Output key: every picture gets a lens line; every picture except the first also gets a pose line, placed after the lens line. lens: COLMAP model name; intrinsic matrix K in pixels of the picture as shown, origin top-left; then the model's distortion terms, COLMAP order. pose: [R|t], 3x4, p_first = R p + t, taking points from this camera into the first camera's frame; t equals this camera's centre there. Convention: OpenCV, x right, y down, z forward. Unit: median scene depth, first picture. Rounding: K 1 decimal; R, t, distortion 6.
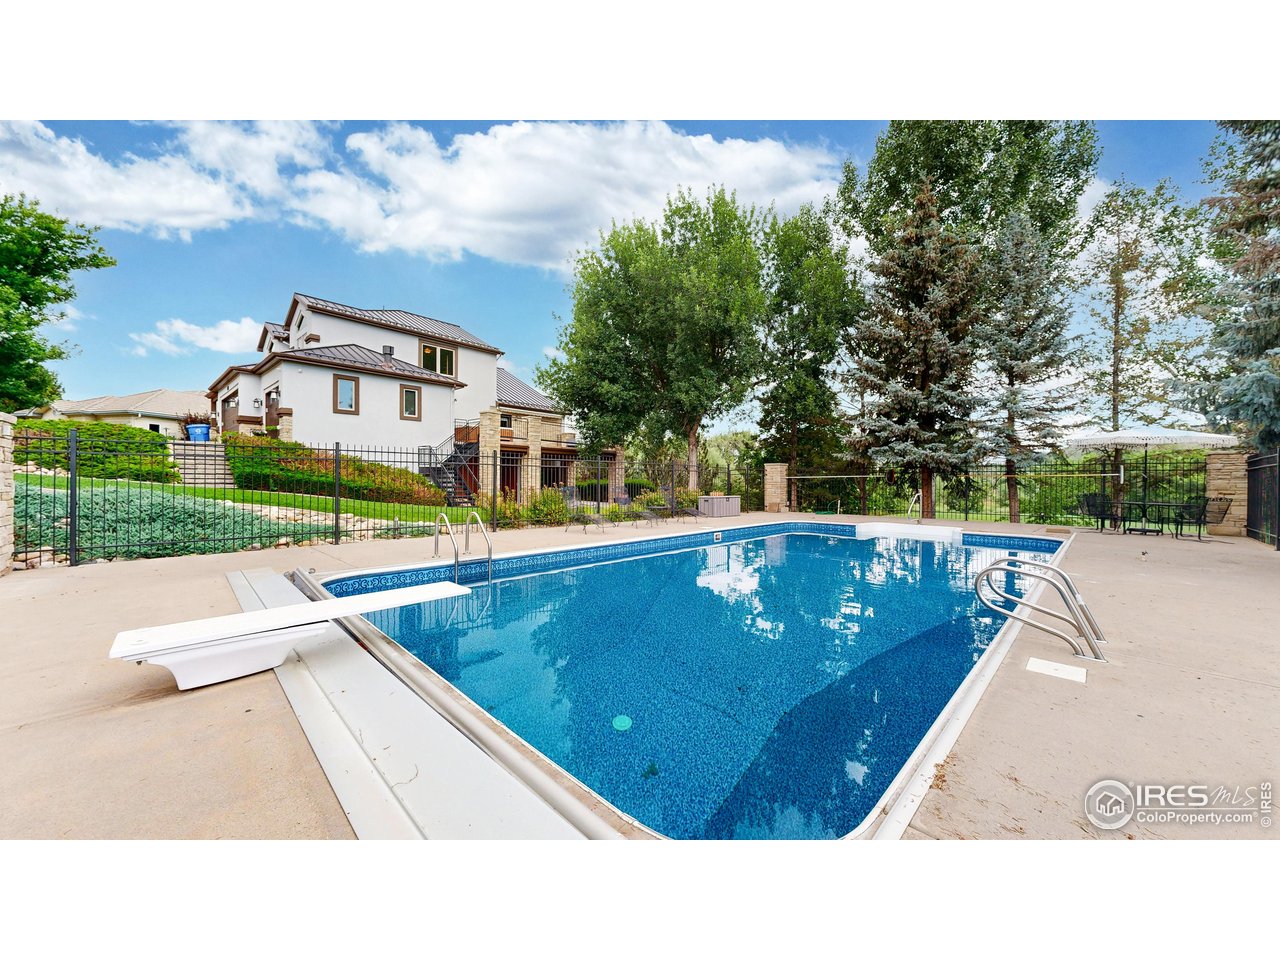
lens RADIAL K [[456.4, 0, 636.8], [0, 456.4, 481.6], [0, 0, 1]] dist [0.000223, -0.000034]
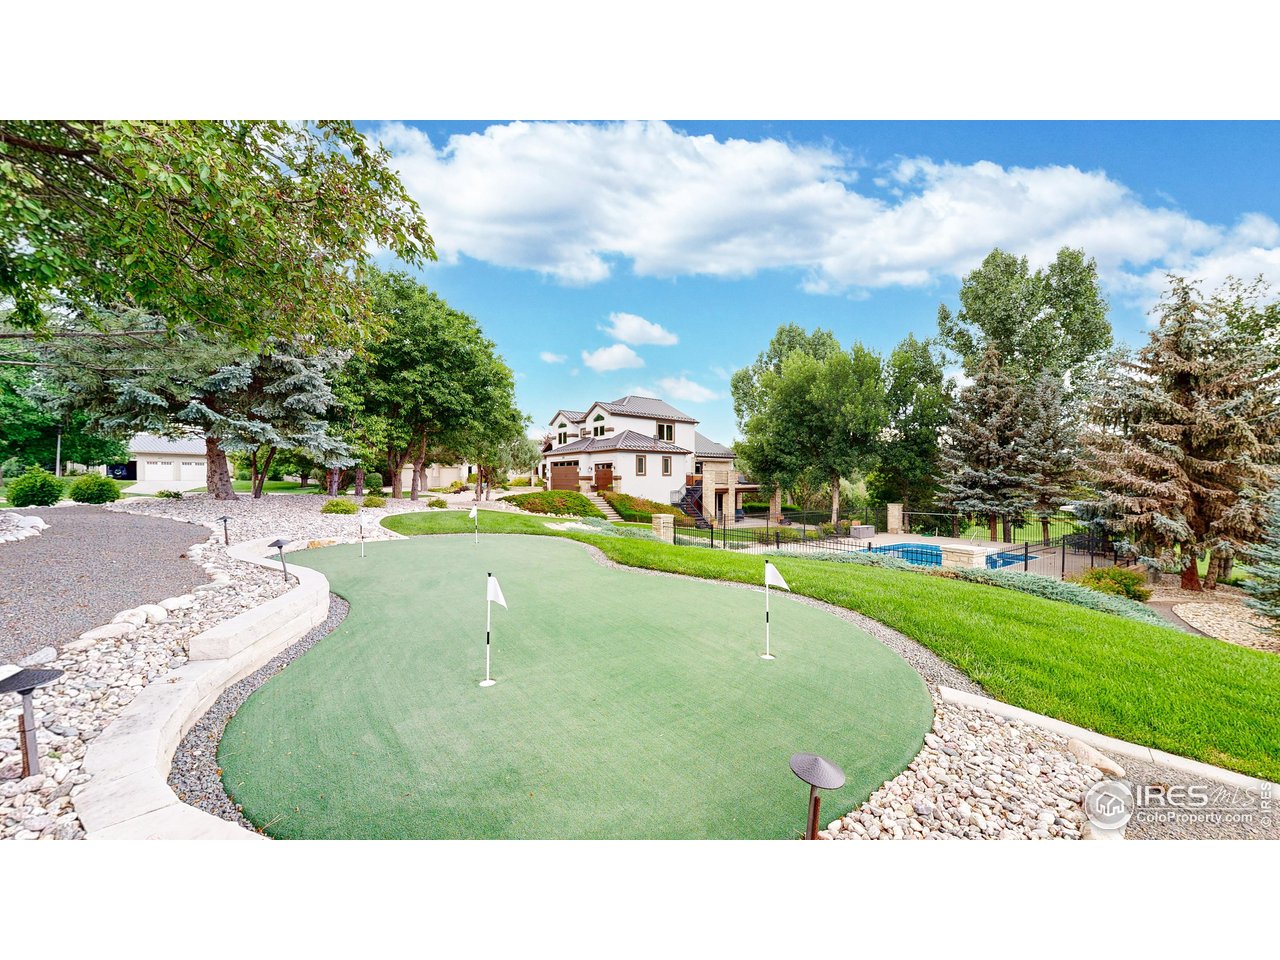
lens RADIAL K [[456.4, 0, 636.8], [0, 456.4, 481.6], [0, 0, 1]] dist [0.000223, -0.000034]
pose [[0.980549, -0.000405, -0.196273, -0.278843], [0.001073, 0.999994, 0.003297, -0.124683], [0.196270, -0.003444, 0.980544, -0.779594]]
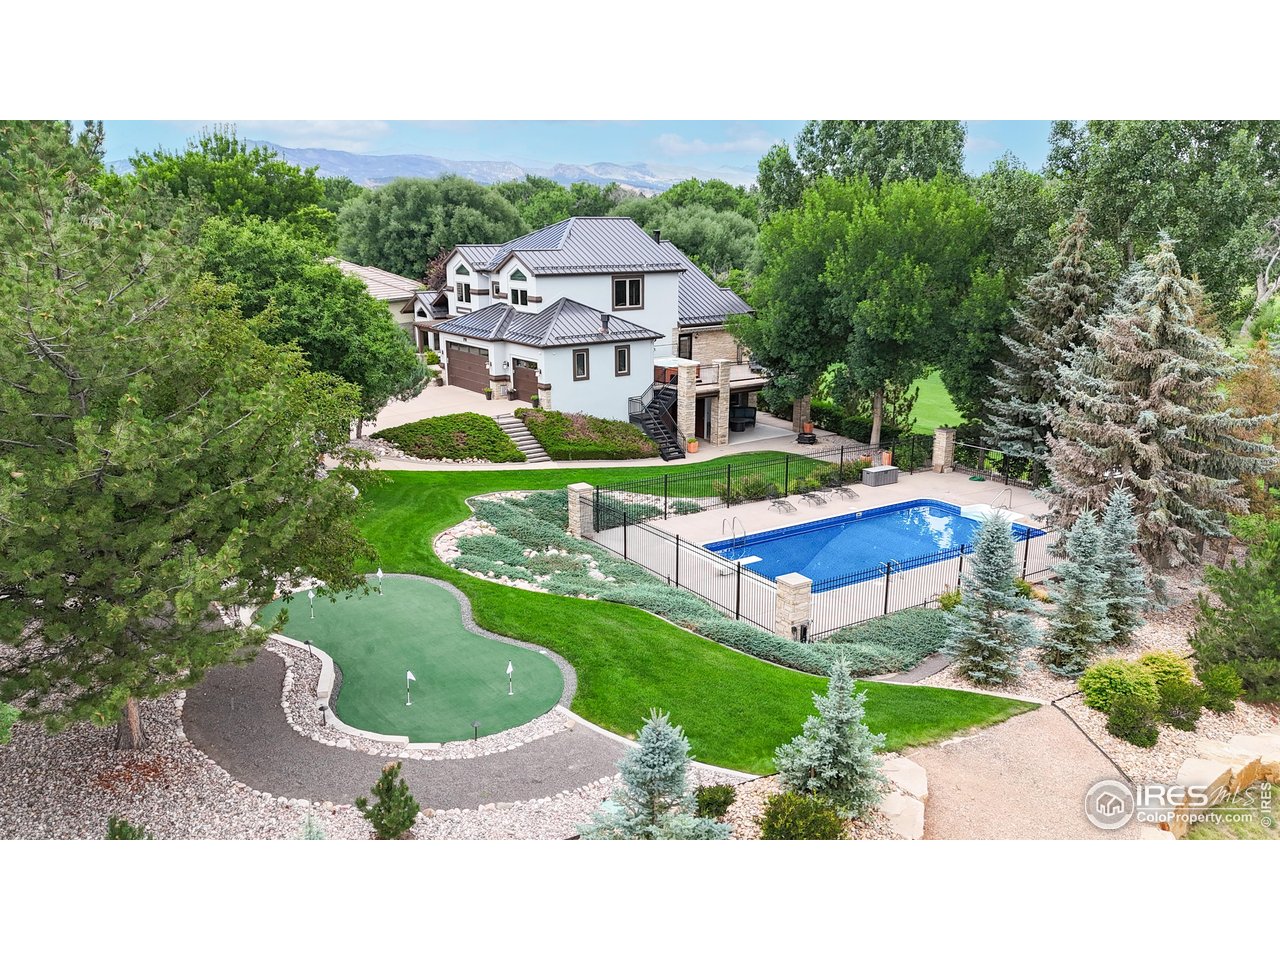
lens RADIAL K [[992.5, 0, 640.9], [0, 992.5, 501.8], [0, 0, 1]] dist [0.045542, 0.000113]
pose [[0.977739, 0.052887, -0.203051, 0.080577], [0.005134, 0.961394, 0.275126, -0.546749], [0.209763, -0.270044, 0.939721, -1.512790]]
